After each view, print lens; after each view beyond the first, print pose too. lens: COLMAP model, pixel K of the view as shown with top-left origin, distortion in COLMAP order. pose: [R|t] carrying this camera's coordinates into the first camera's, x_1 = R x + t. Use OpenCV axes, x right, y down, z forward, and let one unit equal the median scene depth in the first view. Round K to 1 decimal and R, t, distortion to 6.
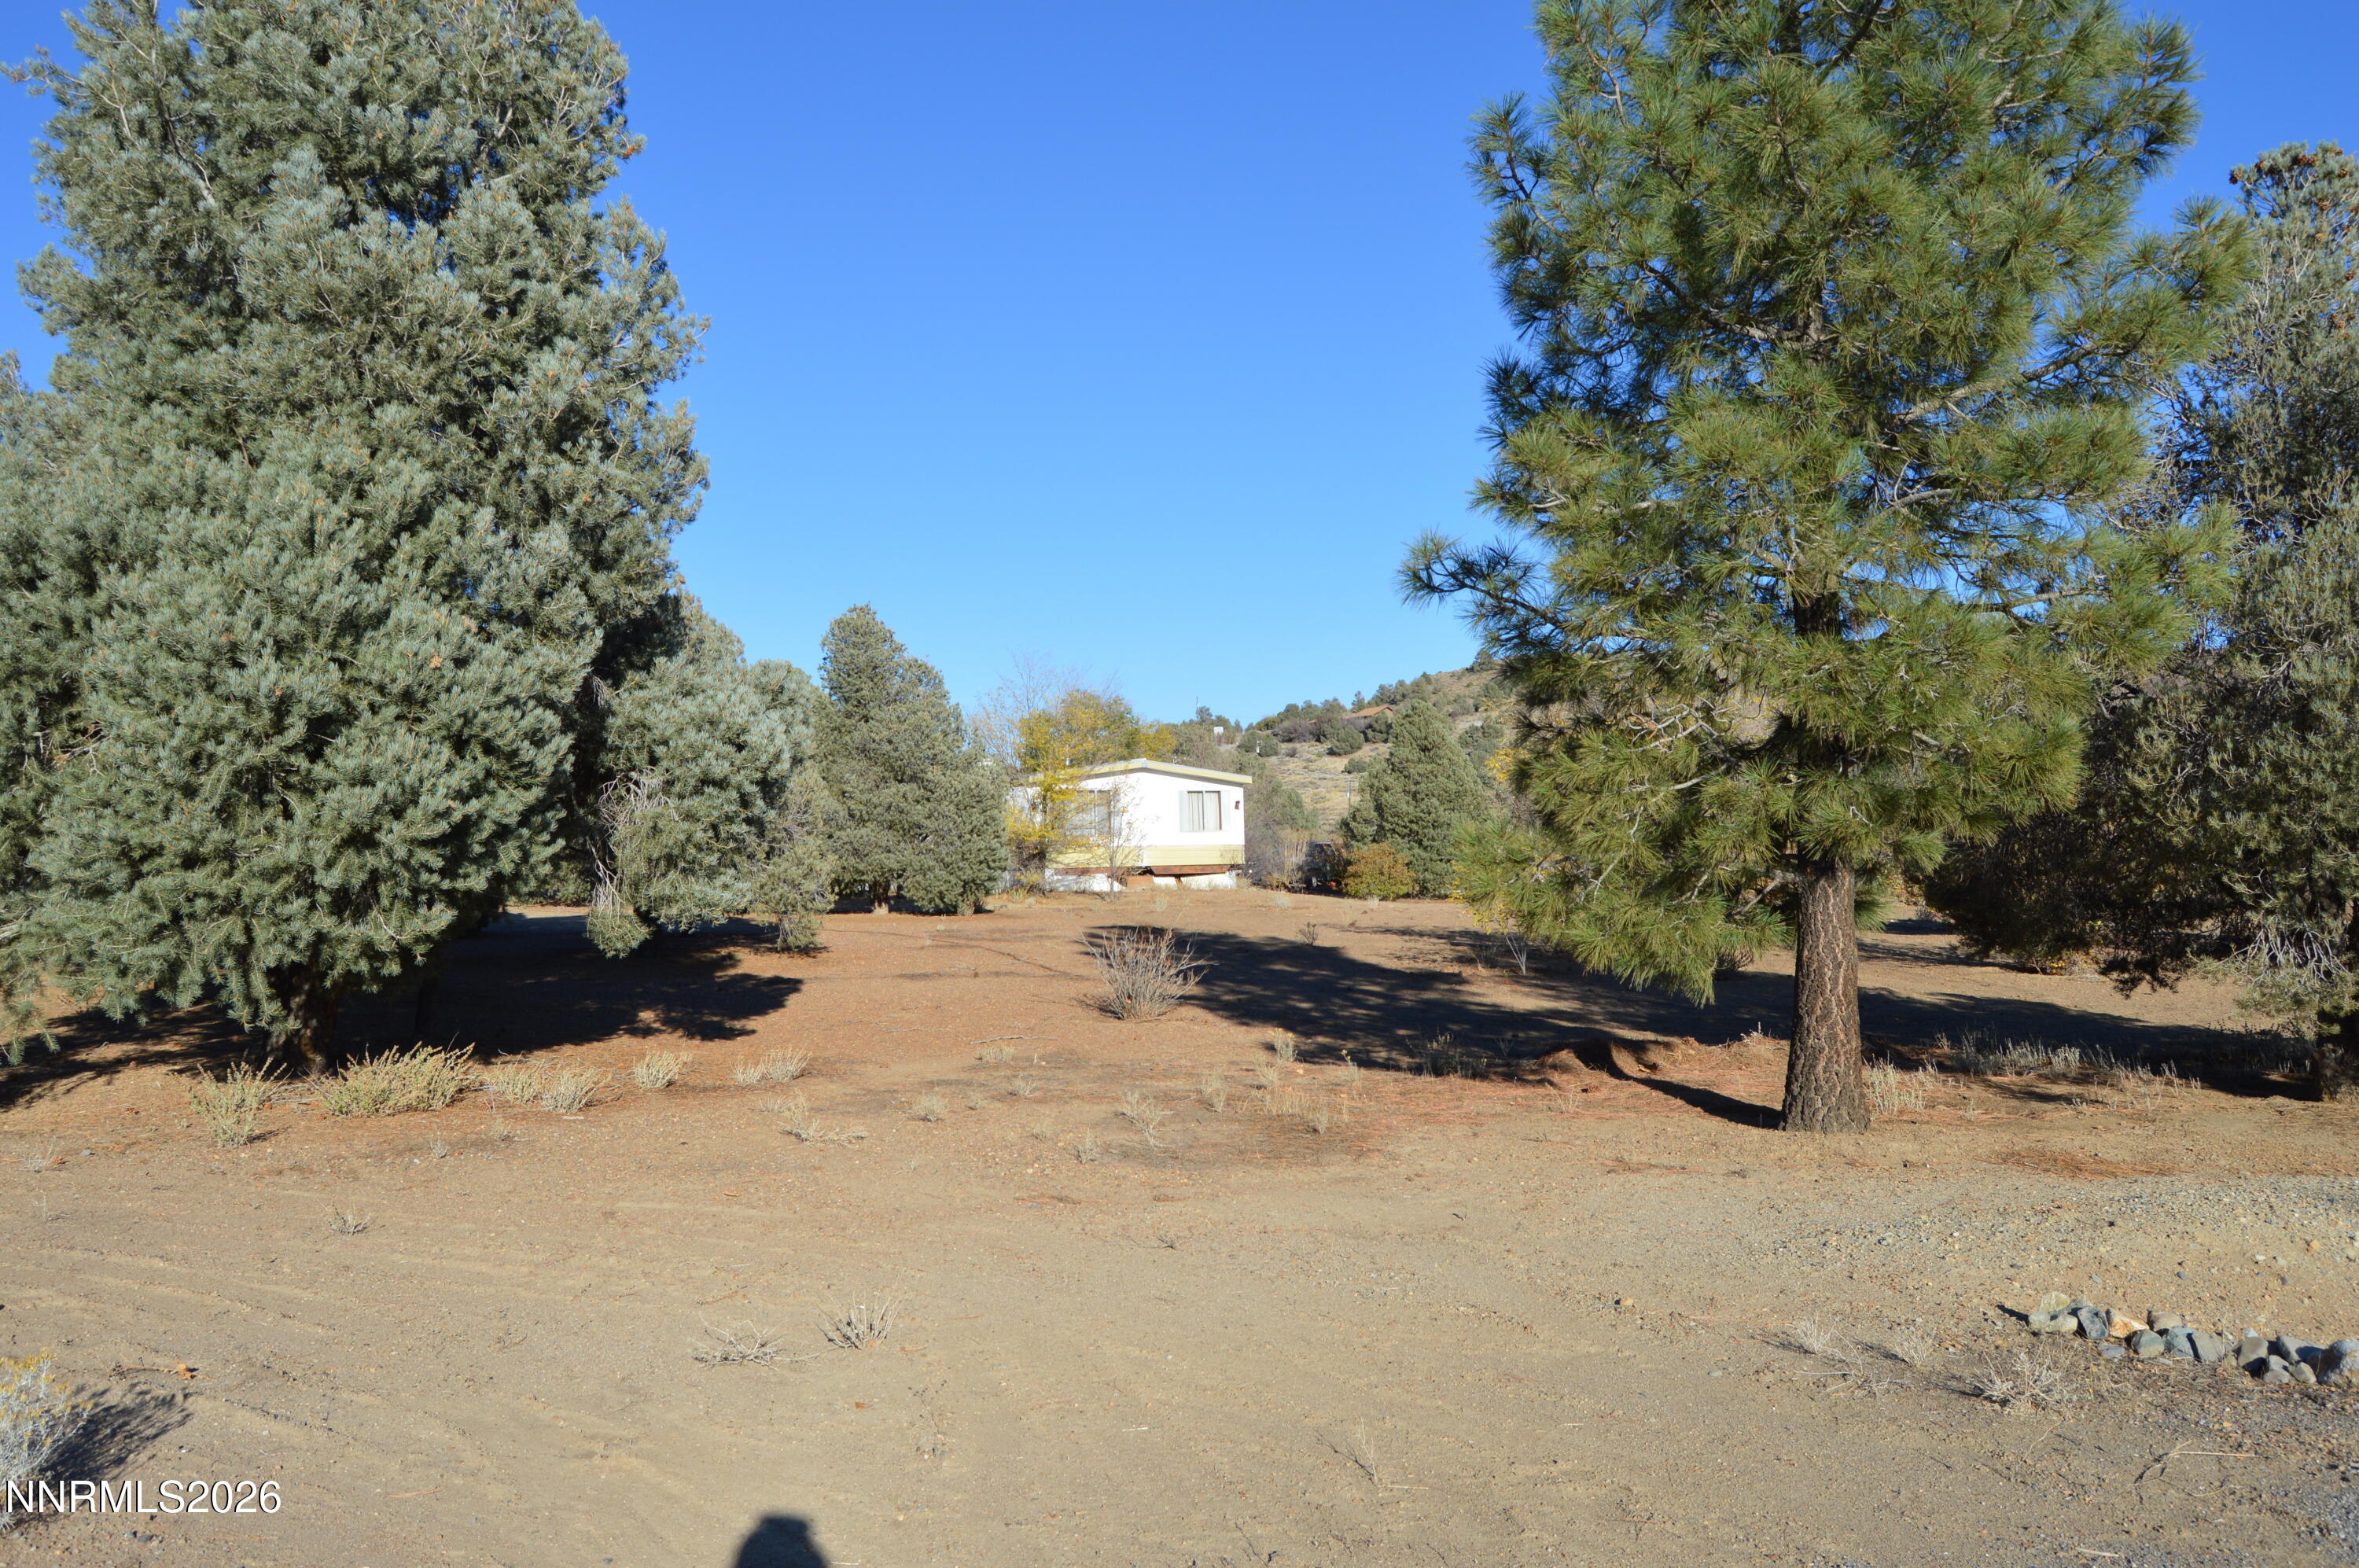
lens RADIAL K [[1875.1, 0, 1179.1], [0, 1875.1, 780.6], [0, 0, 1]] dist [-0.057815, -0.004065]
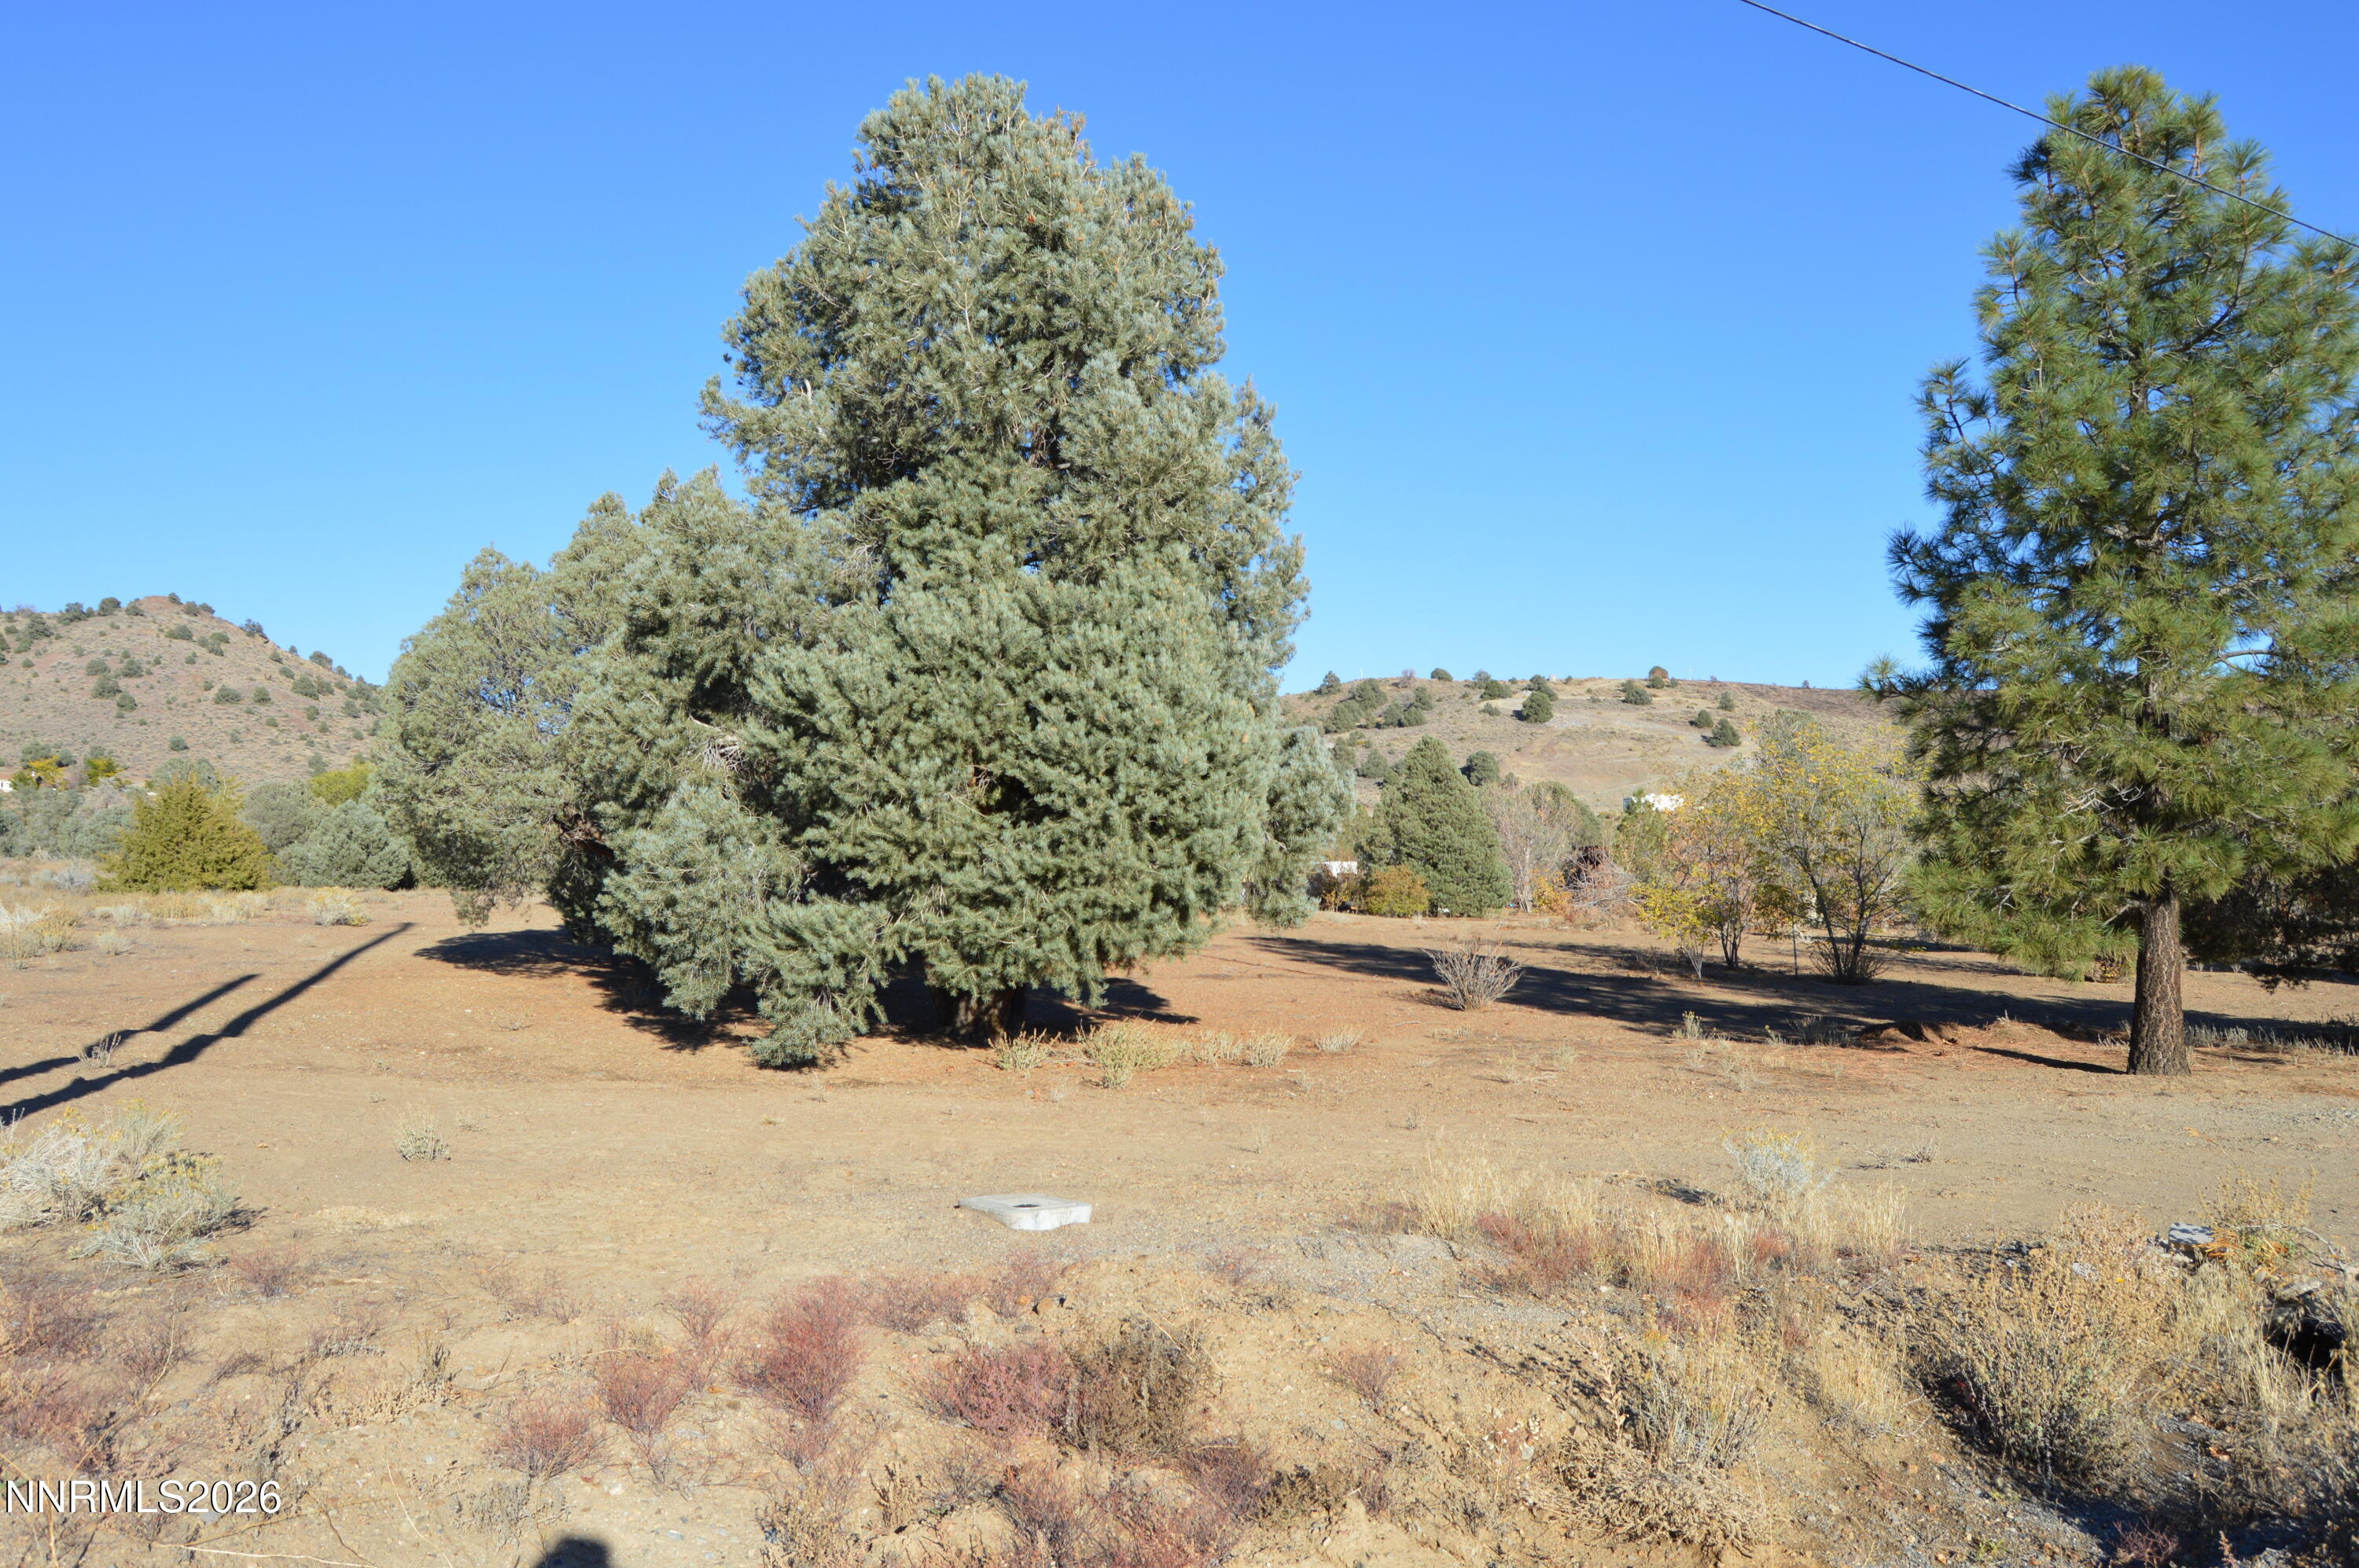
lens RADIAL K [[1875.1, 0, 1186.0], [0, 1875.1, 798.9], [0, 0, 1]] dist [-0.057815, -0.004065]
pose [[0.995212, 0.020538, 0.095553, -0.113336], [-0.020666, 0.999786, 0.000348, -0.003189], [-0.095525, -0.002321, 0.995424, -0.077193]]
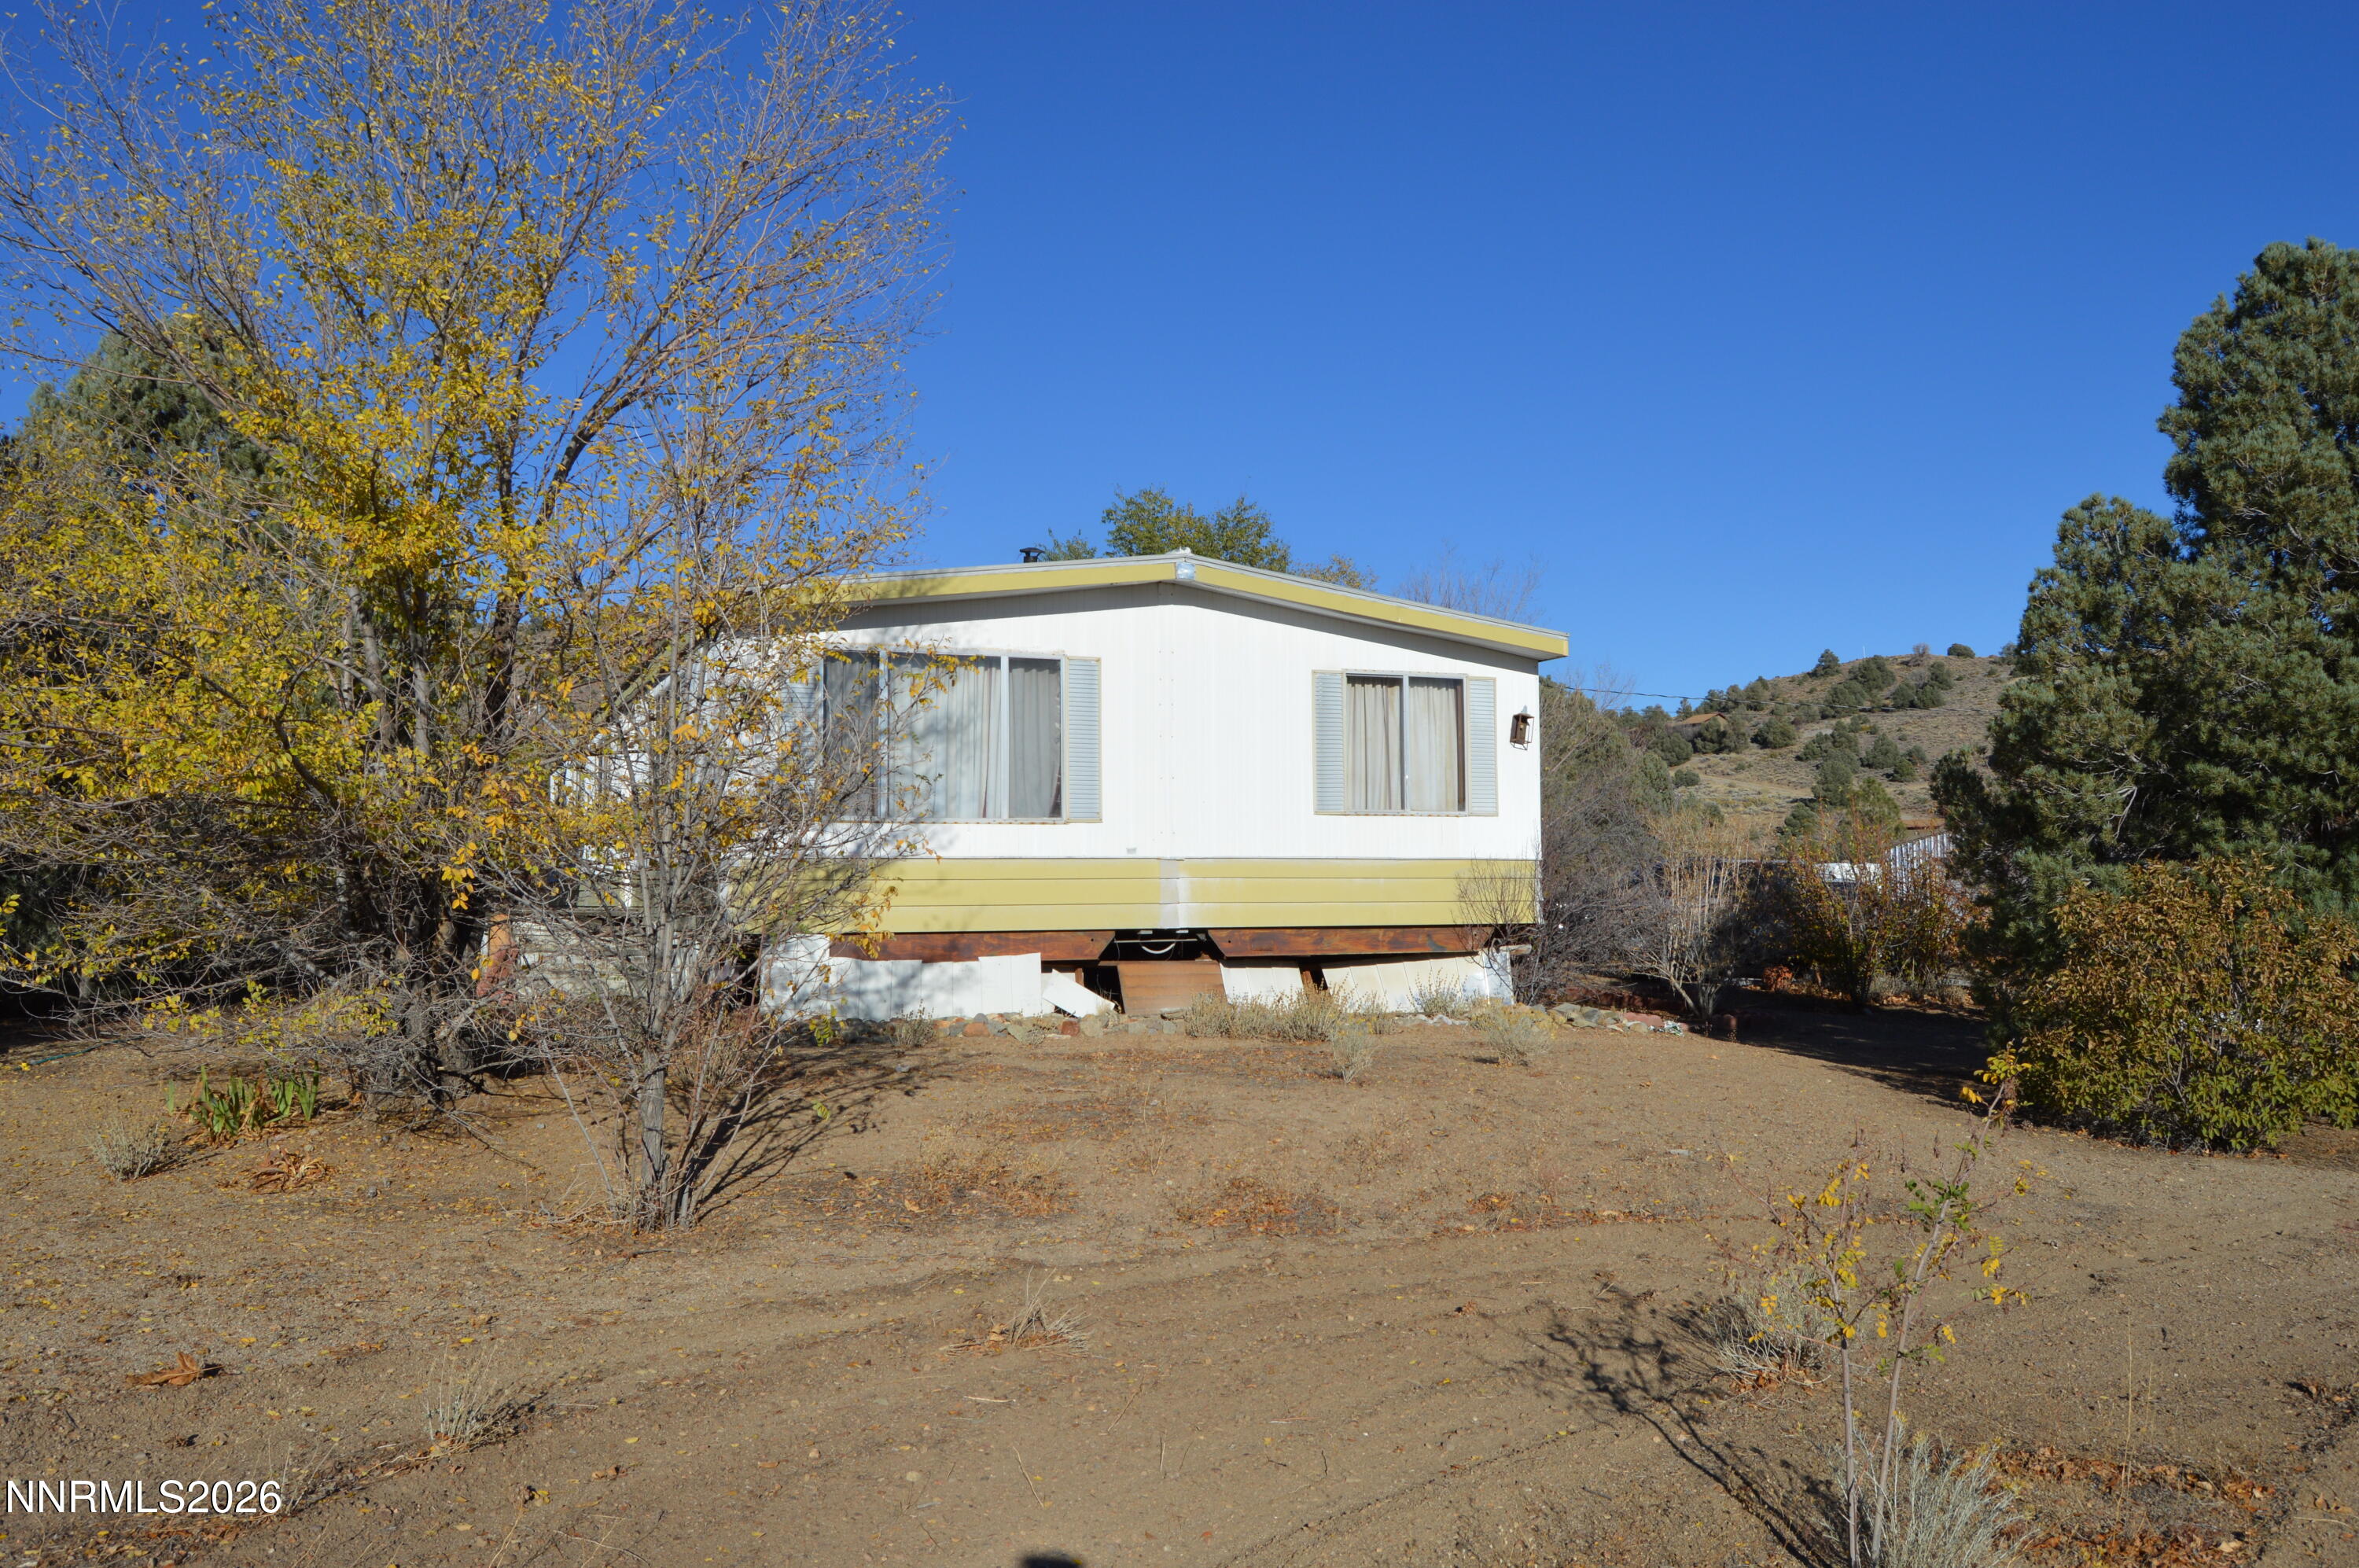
lens RADIAL K [[1875.1, 0, 1179.9], [0, 1875.1, 790.4], [0, 0, 1]] dist [-0.057815, -0.004065]
pose [[0.986675, 0.009635, -0.162415, 0.027165], [-0.010431, 0.999937, -0.004052, 0.025556], [0.162366, 0.005692, 0.986714, 0.718594]]
